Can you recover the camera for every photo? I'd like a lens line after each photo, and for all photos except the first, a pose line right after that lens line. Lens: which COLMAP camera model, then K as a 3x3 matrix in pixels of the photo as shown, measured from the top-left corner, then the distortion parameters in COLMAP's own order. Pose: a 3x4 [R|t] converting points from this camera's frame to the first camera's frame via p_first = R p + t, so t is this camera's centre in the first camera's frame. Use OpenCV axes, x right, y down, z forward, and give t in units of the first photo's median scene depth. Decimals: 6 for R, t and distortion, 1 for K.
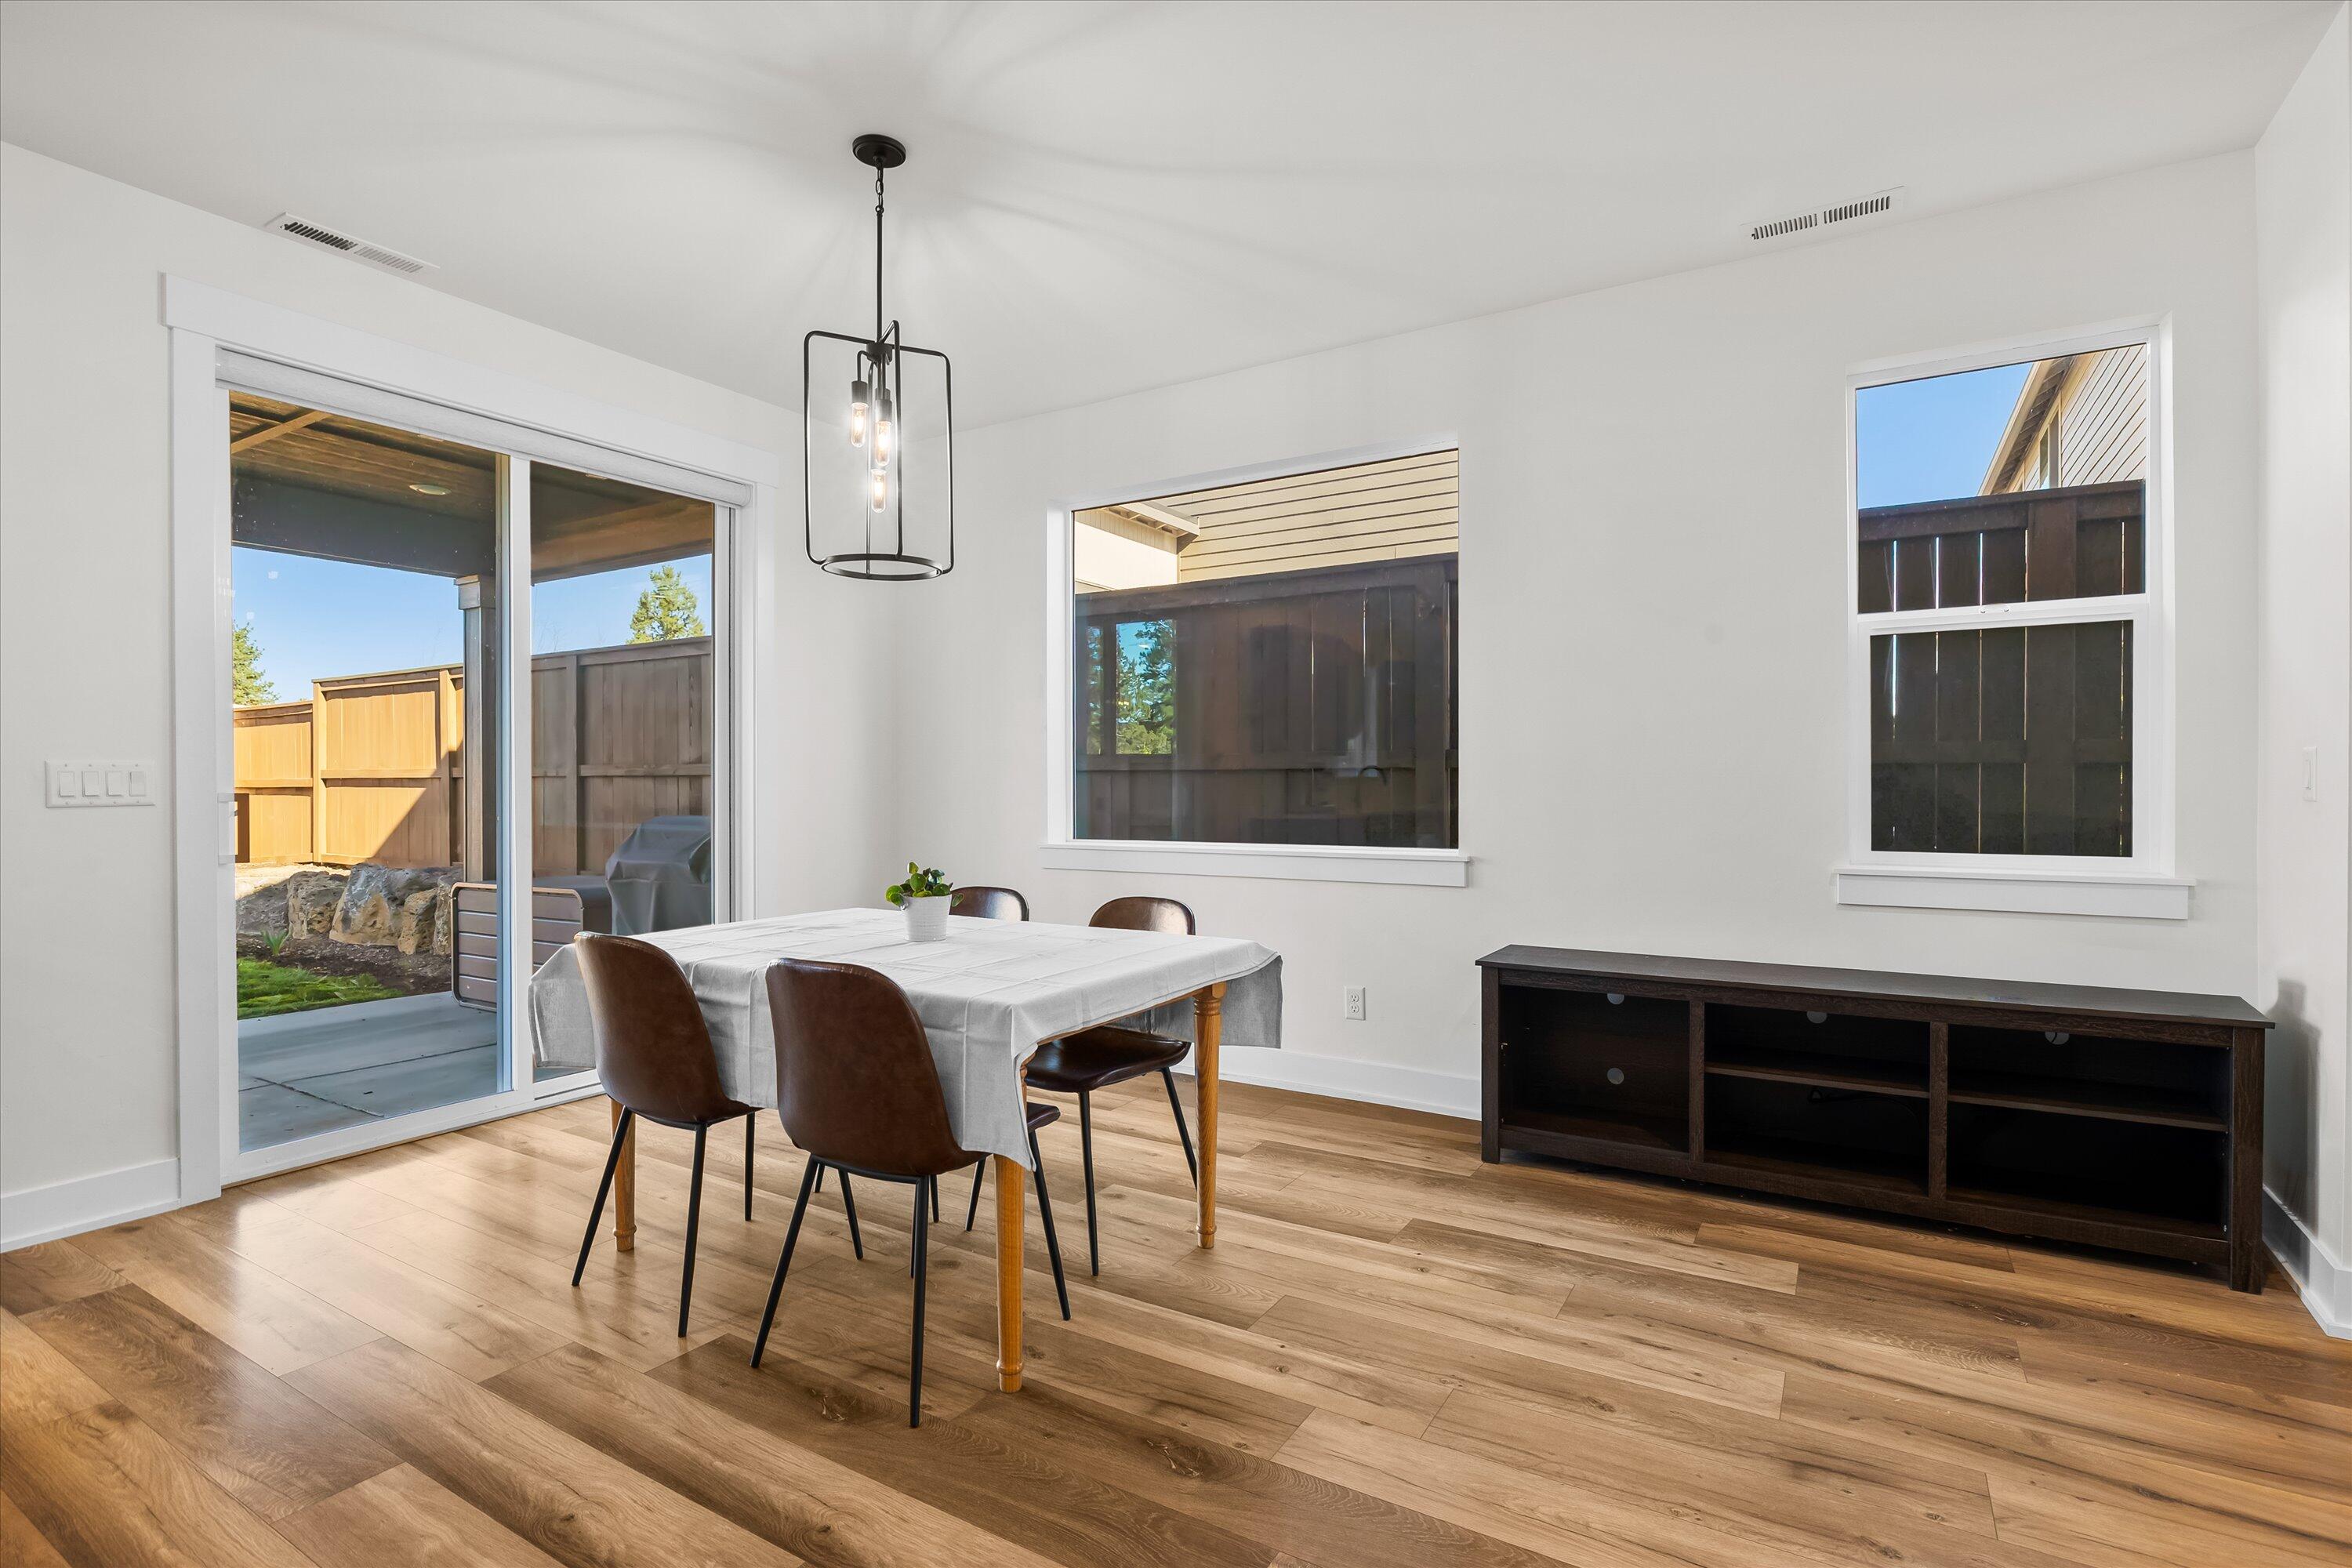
lens RADIAL K [[1115.5, 0, 1172.0], [0, 1115.5, 792.2], [0, 0, 1]] dist [-0.004429, -0.000119]
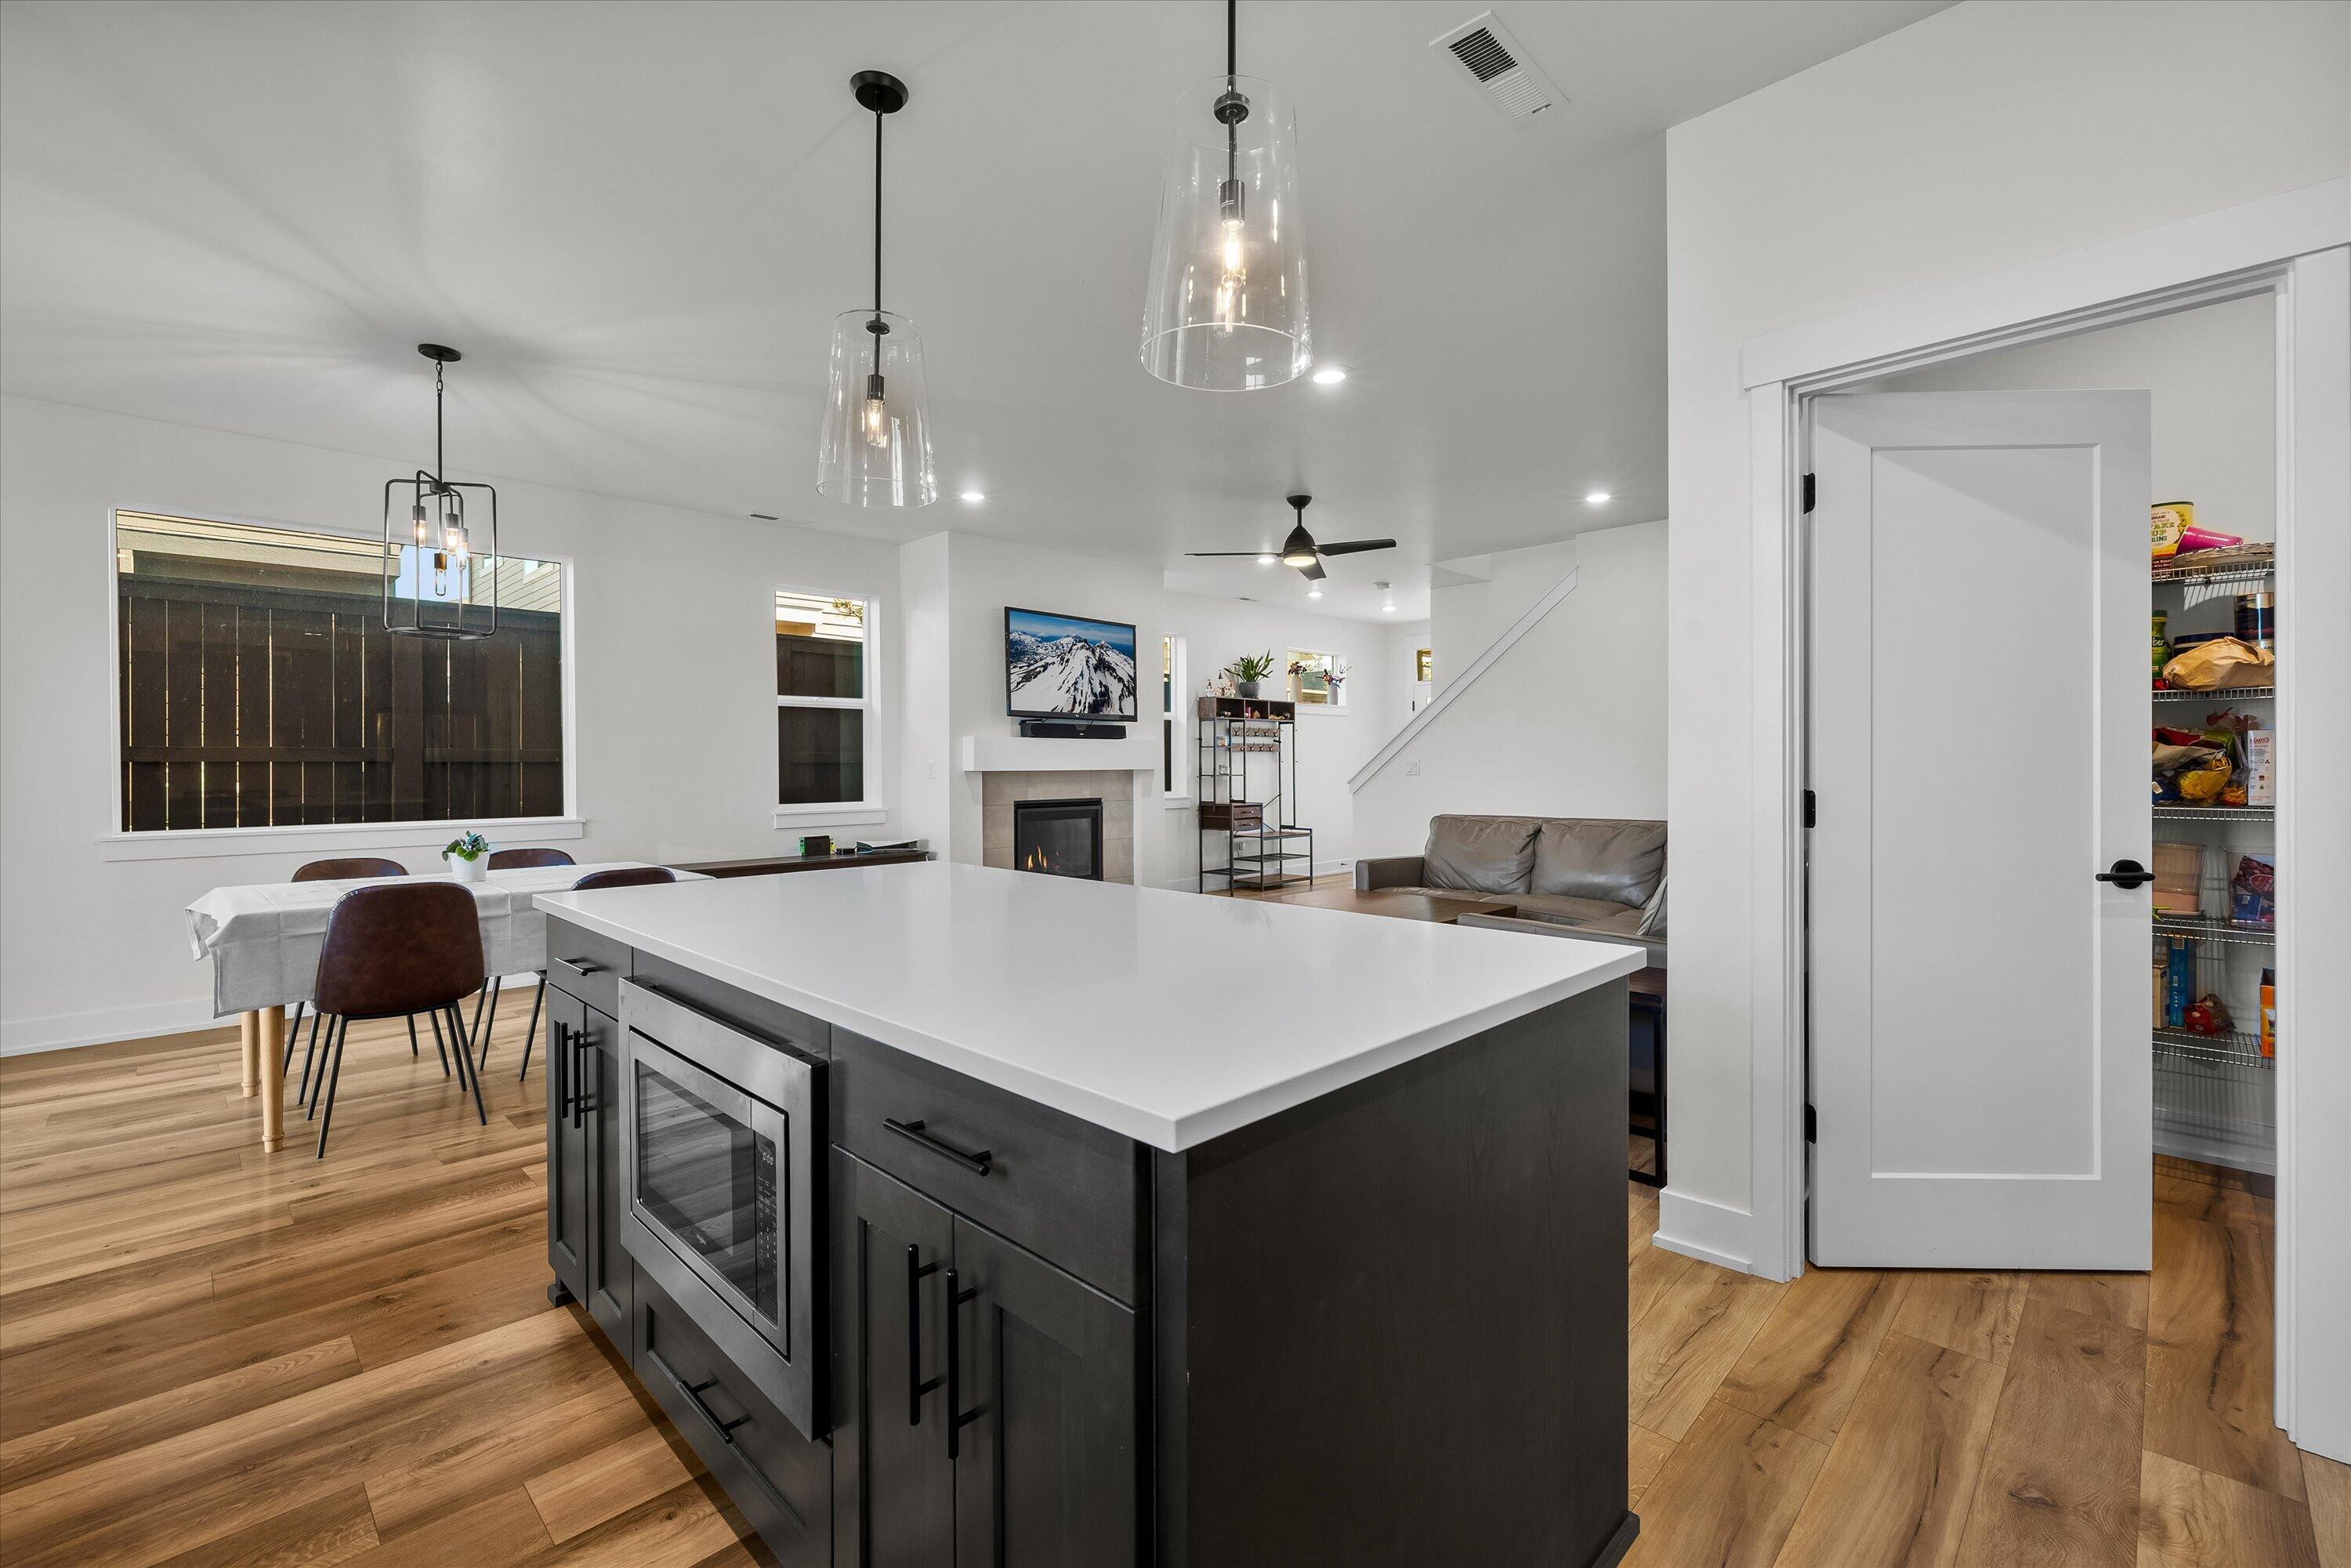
lens RADIAL K [[1010.6, 0, 1164.7], [0, 1010.6, 767.2], [0, 0, 1]] dist [0.002917, 0.000300]
pose [[0.233158, -0.002392, 0.972436, -1.250139], [0.007778, 0.999970, 0.000595, -0.015031], [-0.972408, 0.007425, 0.233170, -0.229713]]
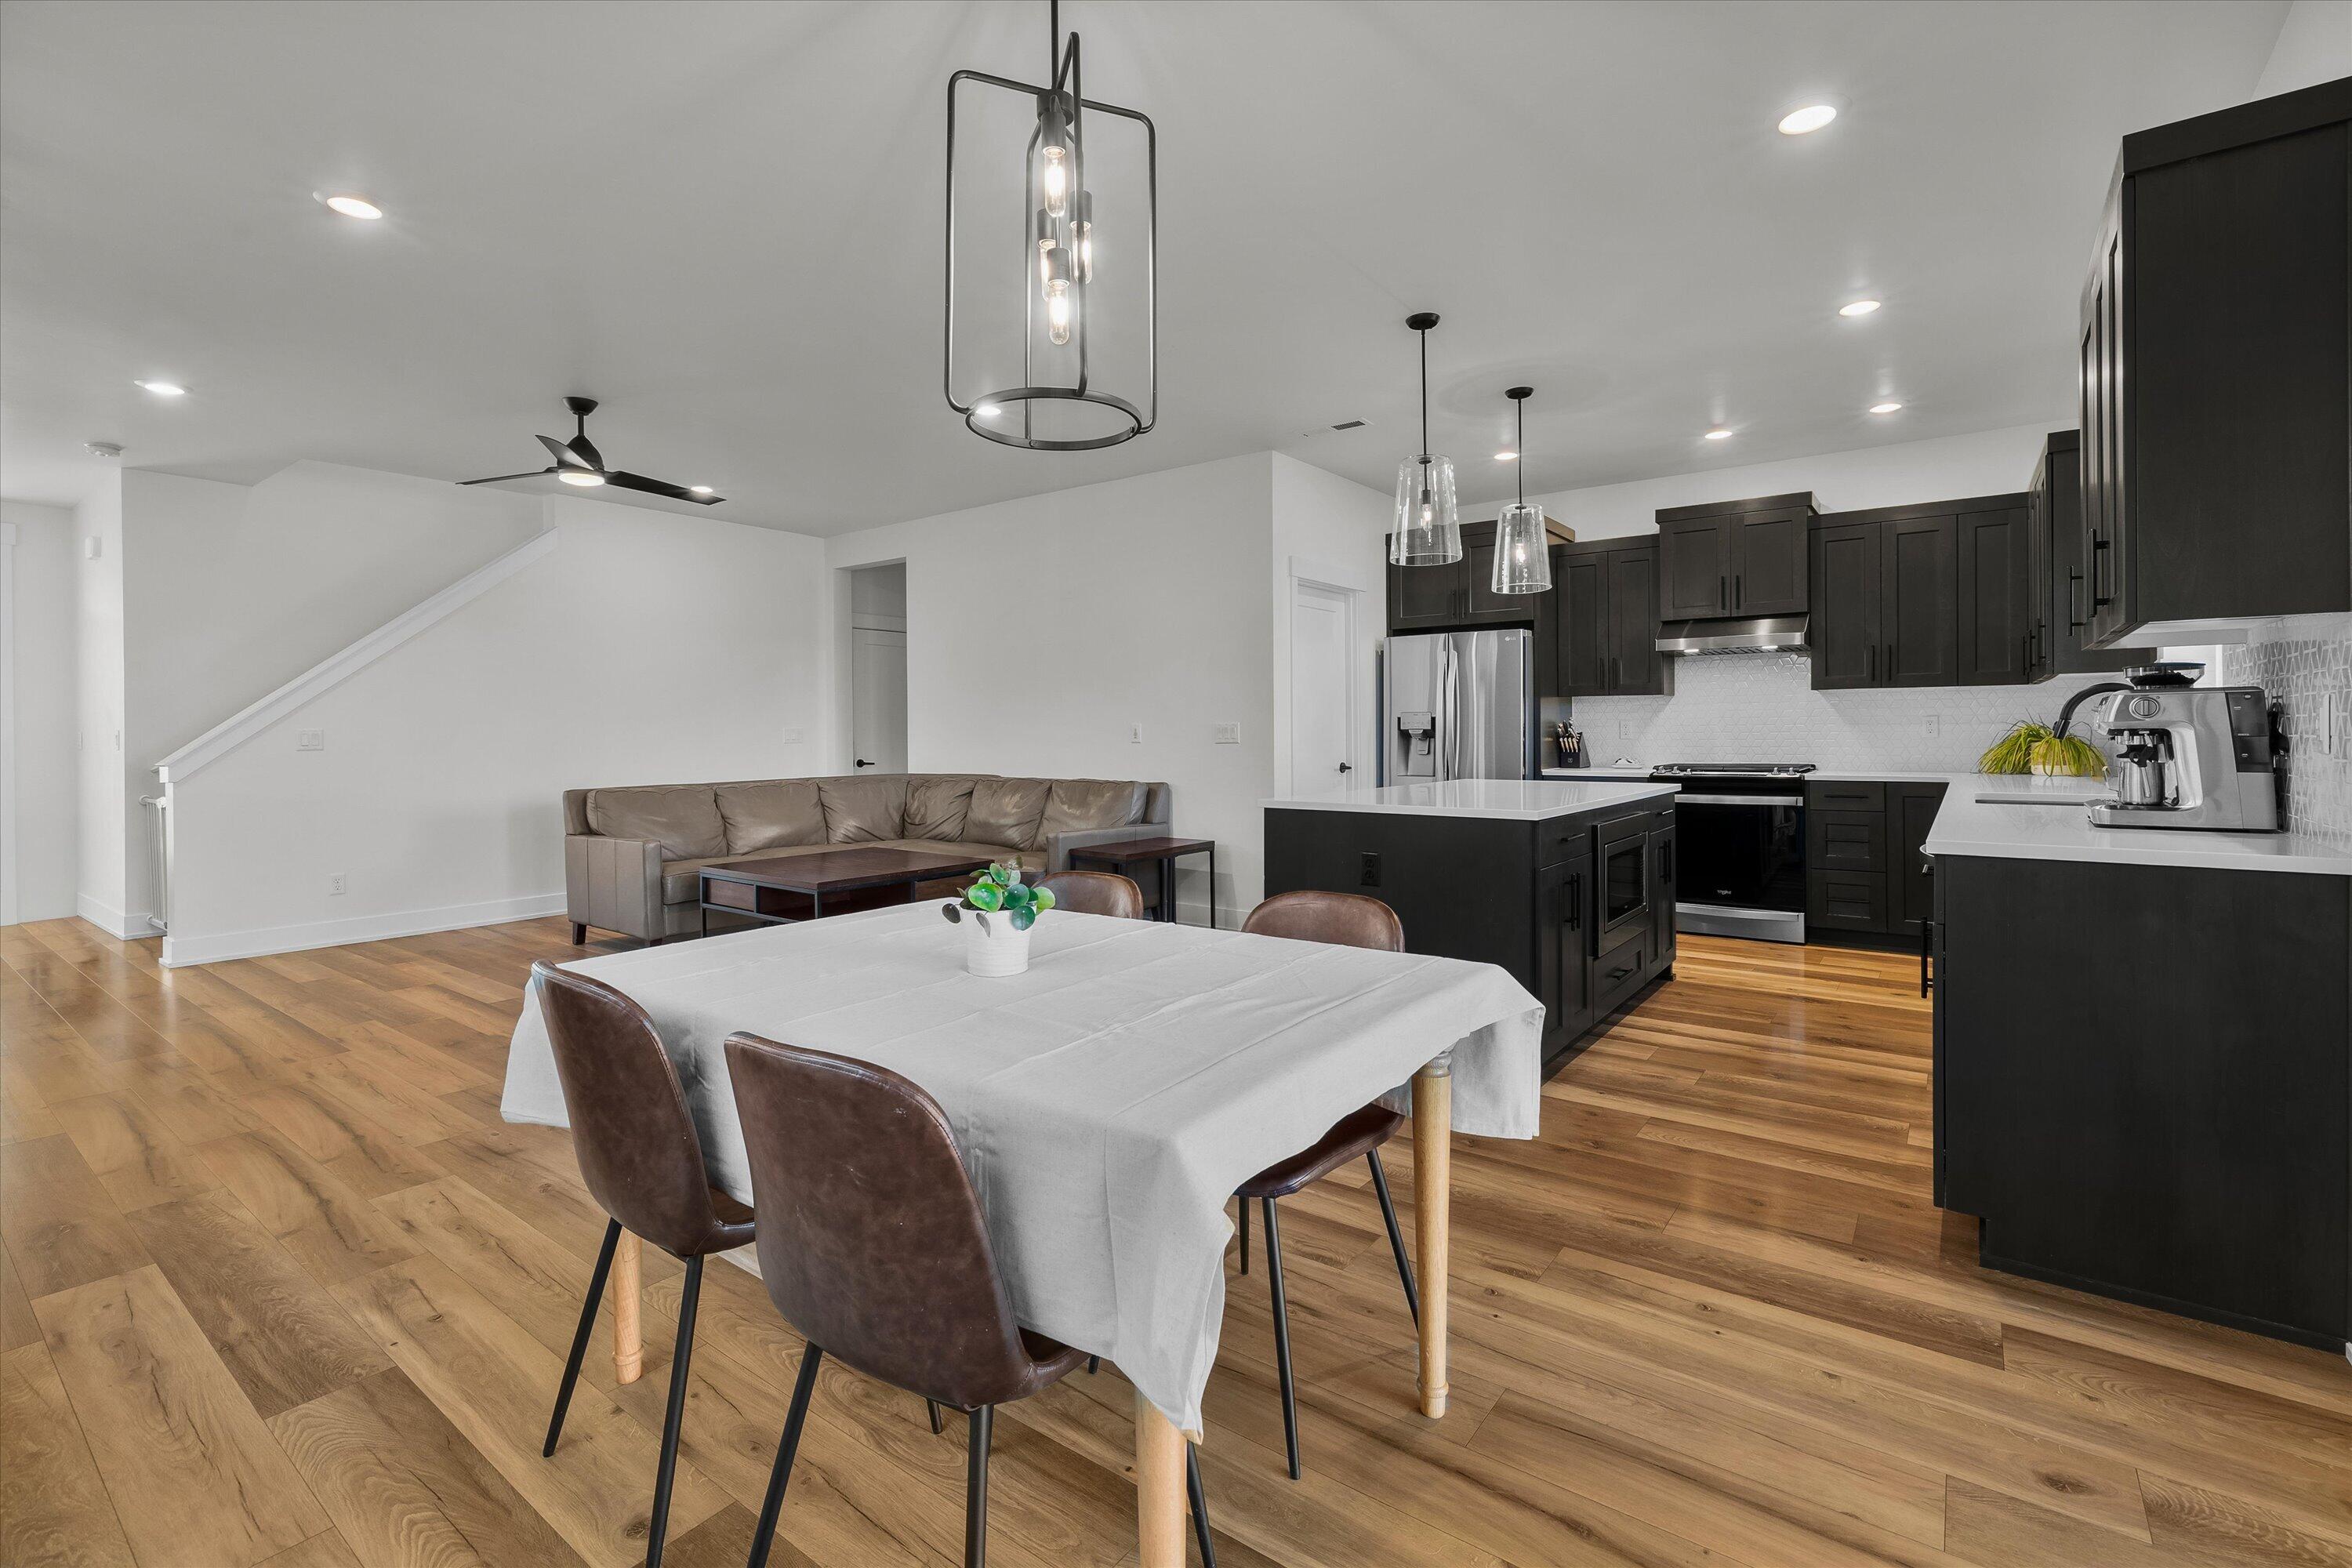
lens RADIAL K [[1046.9, 0, 1163.8], [0, 1046.9, 734.1], [0, 0, 1]] dist [0.000538, 0.000105]
pose [[-0.994451, 0.009786, 0.104749, -0.362518], [0.010450, 0.999929, 0.005784, -0.014031], [-0.104685, 0.006847, -0.994482, 1.515551]]
